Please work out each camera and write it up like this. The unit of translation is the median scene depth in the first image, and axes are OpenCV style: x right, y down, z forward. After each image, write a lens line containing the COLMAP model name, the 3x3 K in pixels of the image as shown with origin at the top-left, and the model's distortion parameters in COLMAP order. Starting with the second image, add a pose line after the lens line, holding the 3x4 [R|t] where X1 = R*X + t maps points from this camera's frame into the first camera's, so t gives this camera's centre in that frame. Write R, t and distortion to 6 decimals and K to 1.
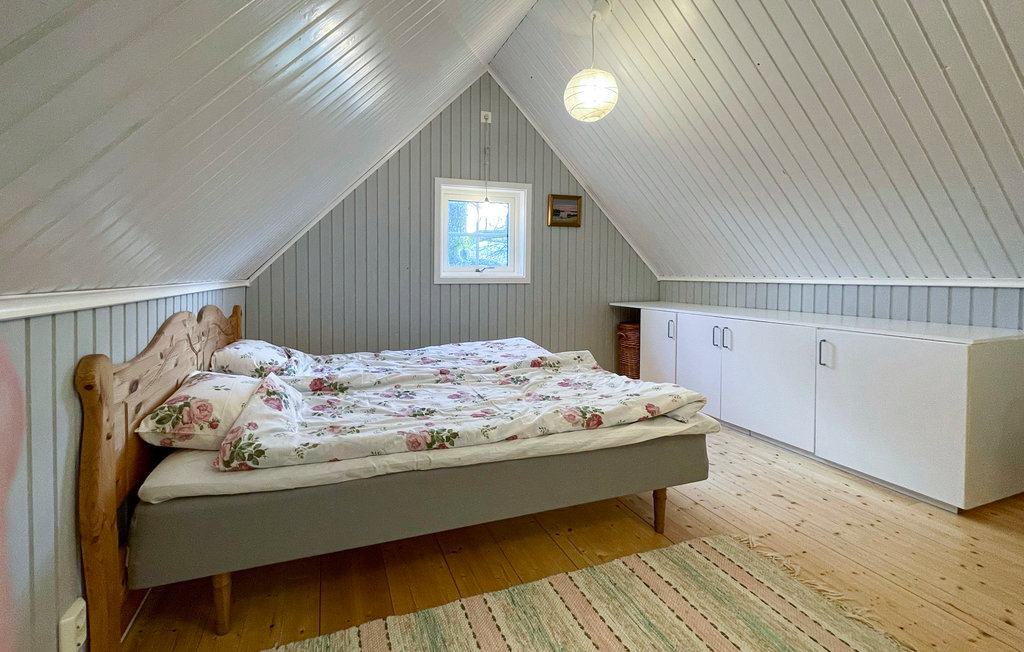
lens RADIAL K [[442.8, 0, 469.2], [0, 442.8, 282.3], [0, 0, 1]] dist [-0.002163, -0.000547]
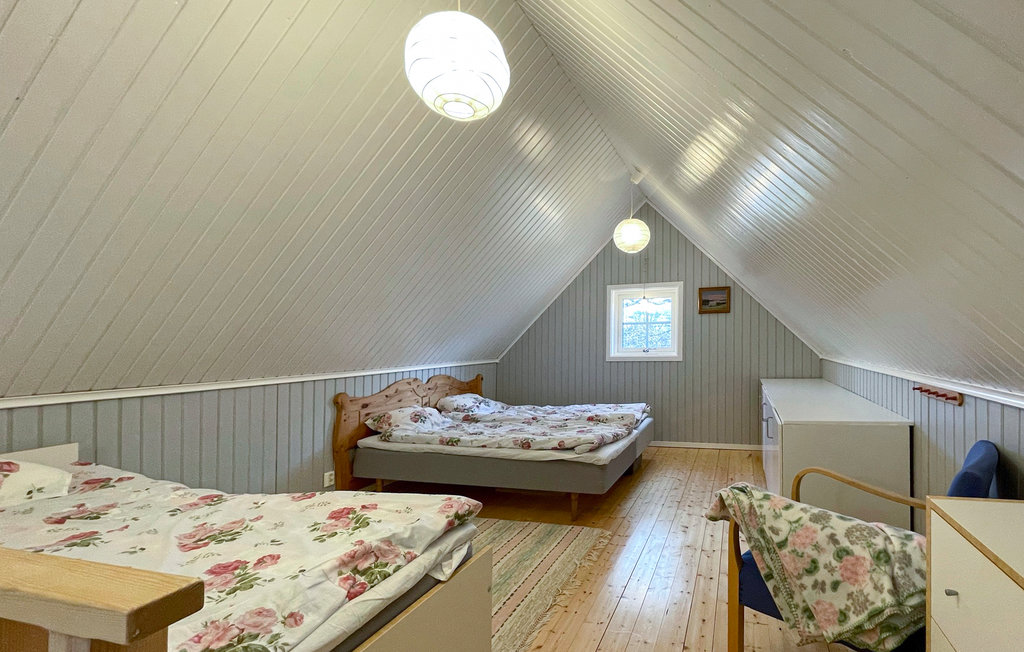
lens RADIAL K [[442.8, 0, 616.8], [0, 442.8, 340.7], [0, 0, 1]] dist [-0.002163, -0.000547]
pose [[0.837425, -0.014504, -0.546360, 1.418631], [0.006914, 0.999849, -0.015945, -0.077840], [0.546508, 0.009575, 0.837399, -0.299757]]
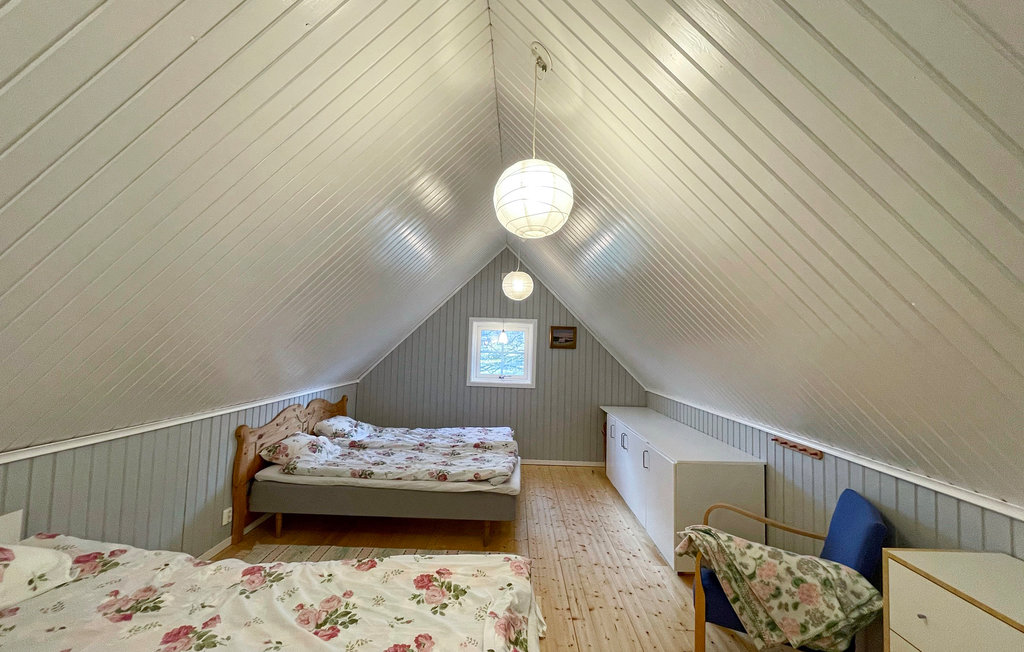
lens RADIAL K [[407.7, 0, 501.4], [0, 407.7, 324.4], [0, 0, 1]] dist [-0.002662, 0.000012]
pose [[0.944388, 0.015210, -0.328481, 1.003671], [-0.039170, 0.997021, -0.066447, -0.238613], [0.326492, 0.075618, 0.942170, -0.636690]]
